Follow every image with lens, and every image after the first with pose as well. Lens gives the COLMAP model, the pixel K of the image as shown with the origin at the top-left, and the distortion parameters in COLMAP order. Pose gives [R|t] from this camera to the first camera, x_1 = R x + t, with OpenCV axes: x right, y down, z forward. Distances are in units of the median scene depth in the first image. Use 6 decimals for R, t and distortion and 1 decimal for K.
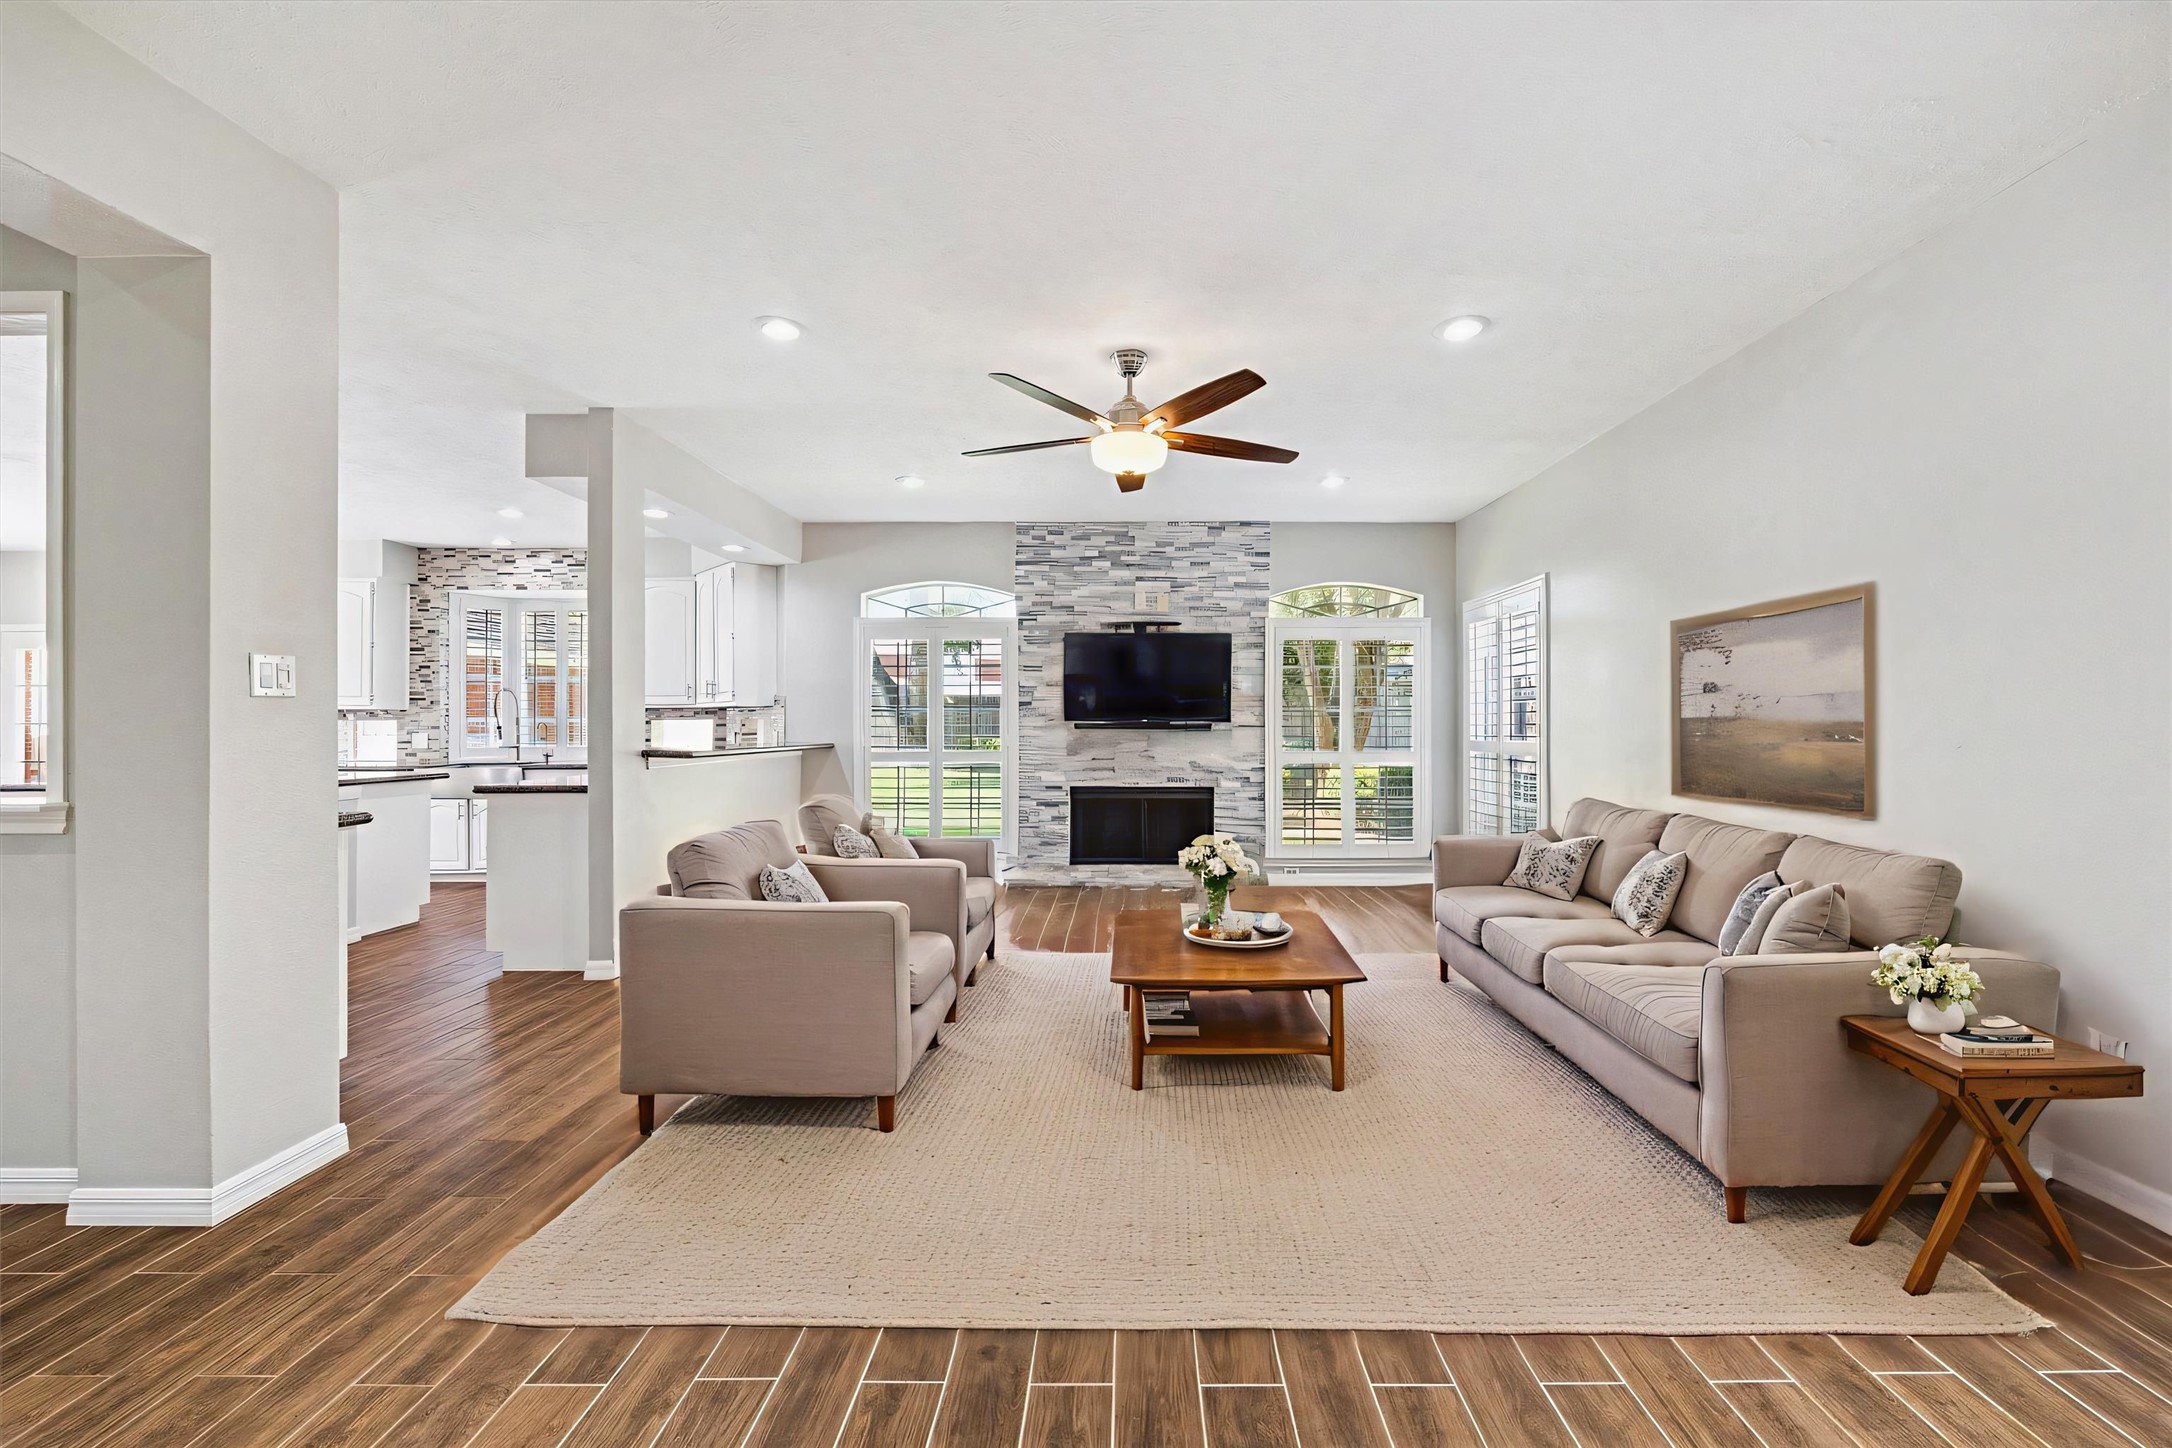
lens RADIAL K [[850.8, 0, 1116.3], [0, 850.8, 714.5], [0, 0, 1]] dist [0.000829, 0.000385]
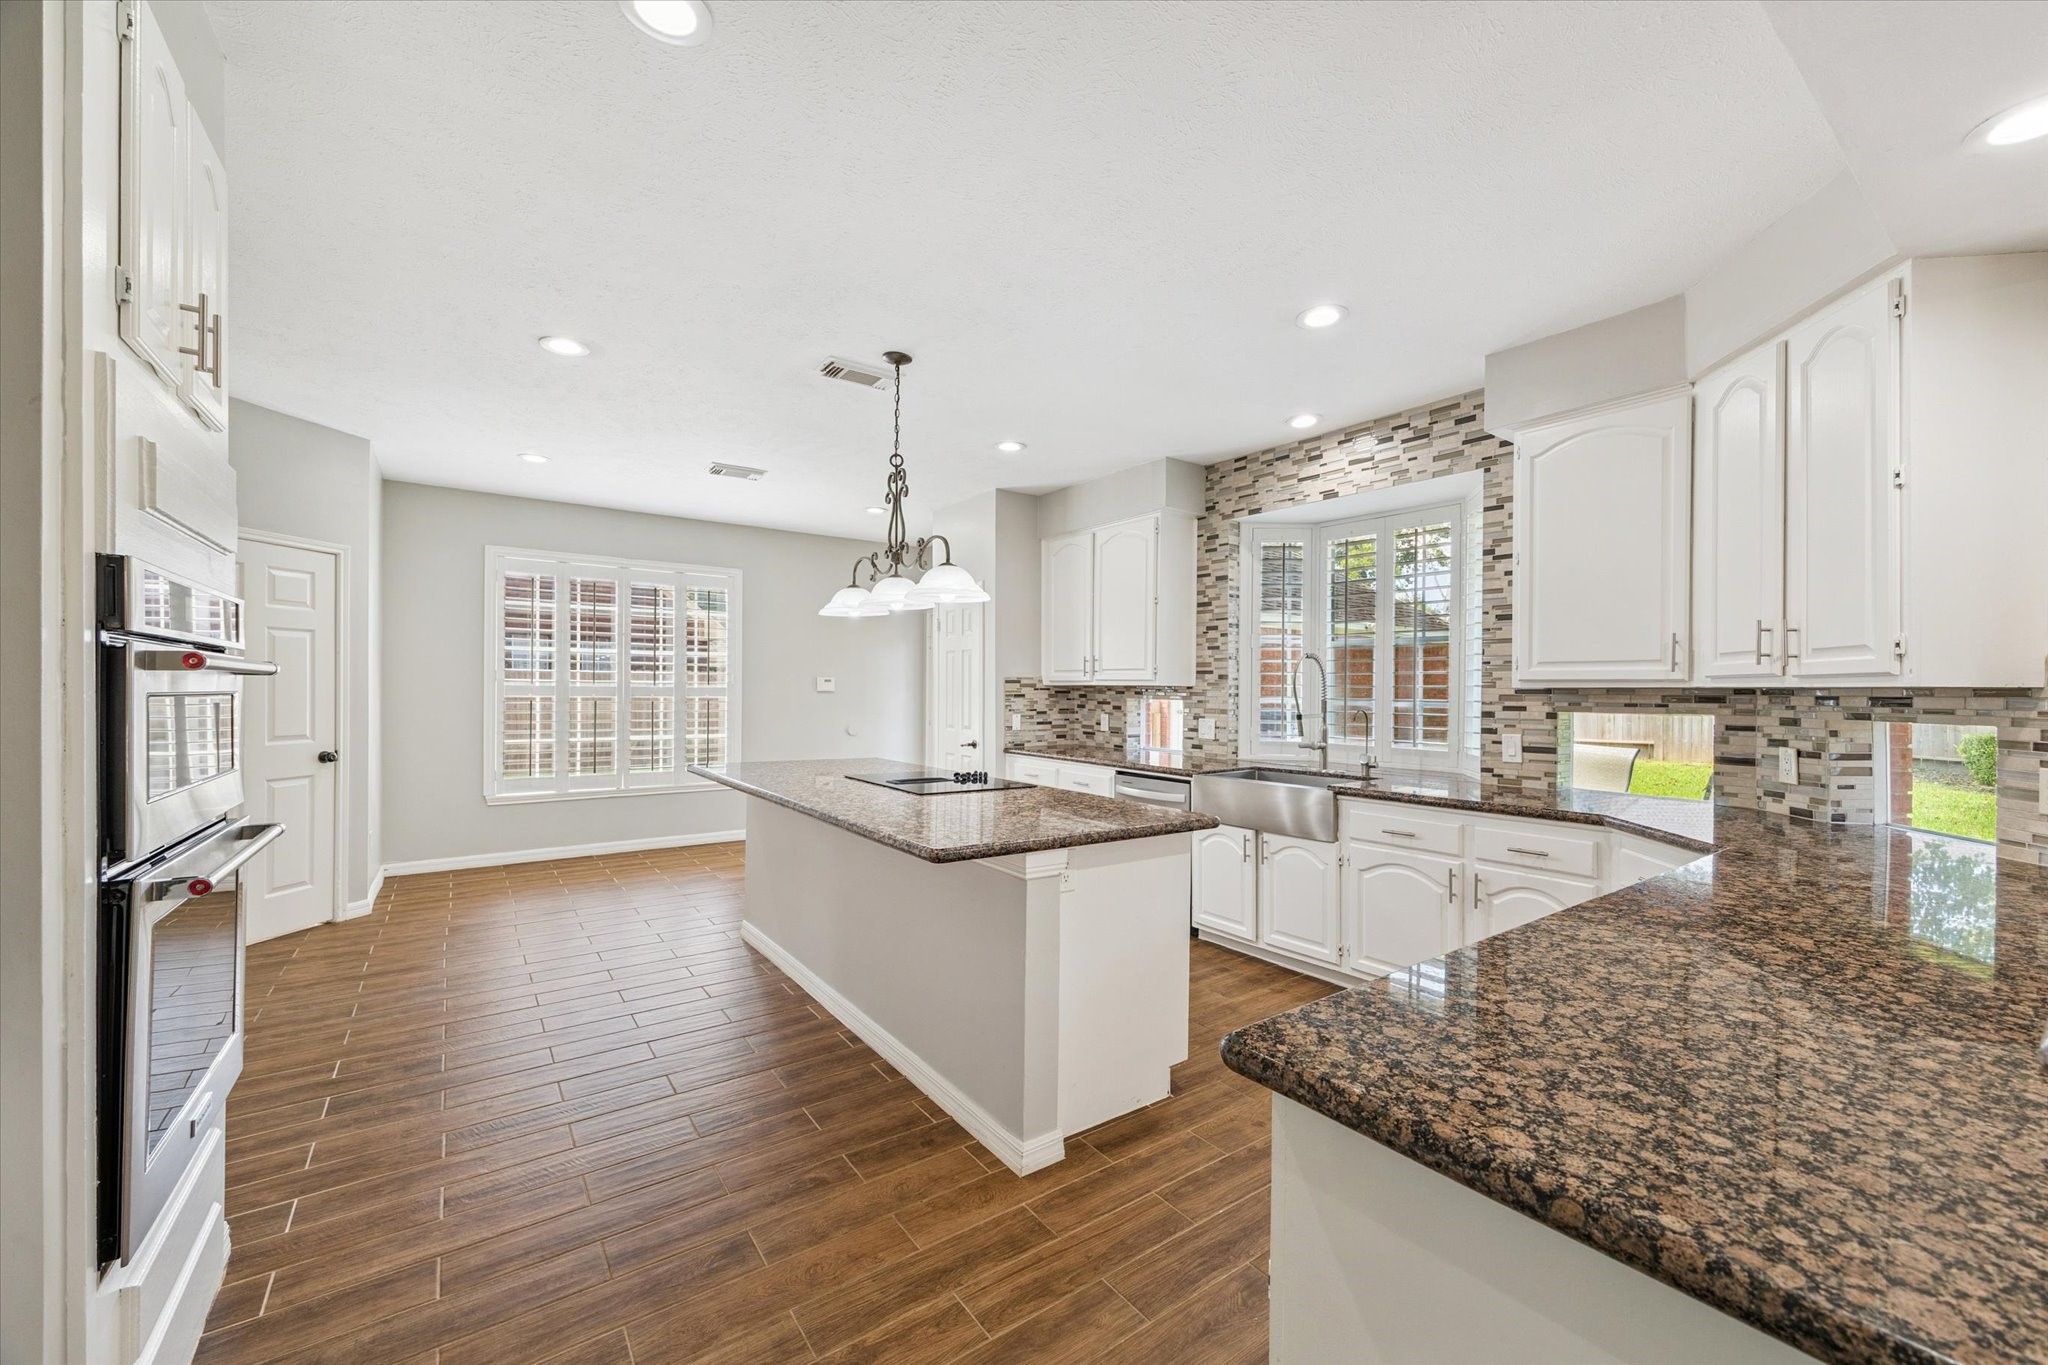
lens RADIAL K [[802.2, 0, 1025.2], [0, 802.2, 678.7], [0, 0, 1]] dist [0.000829, 0.000385]
pose [[0.579183, 0.001710, -0.815196, -0.344699], [-0.008288, 0.999958, -0.003791, -0.008596], [0.815155, 0.008952, 0.579173, 0.471918]]
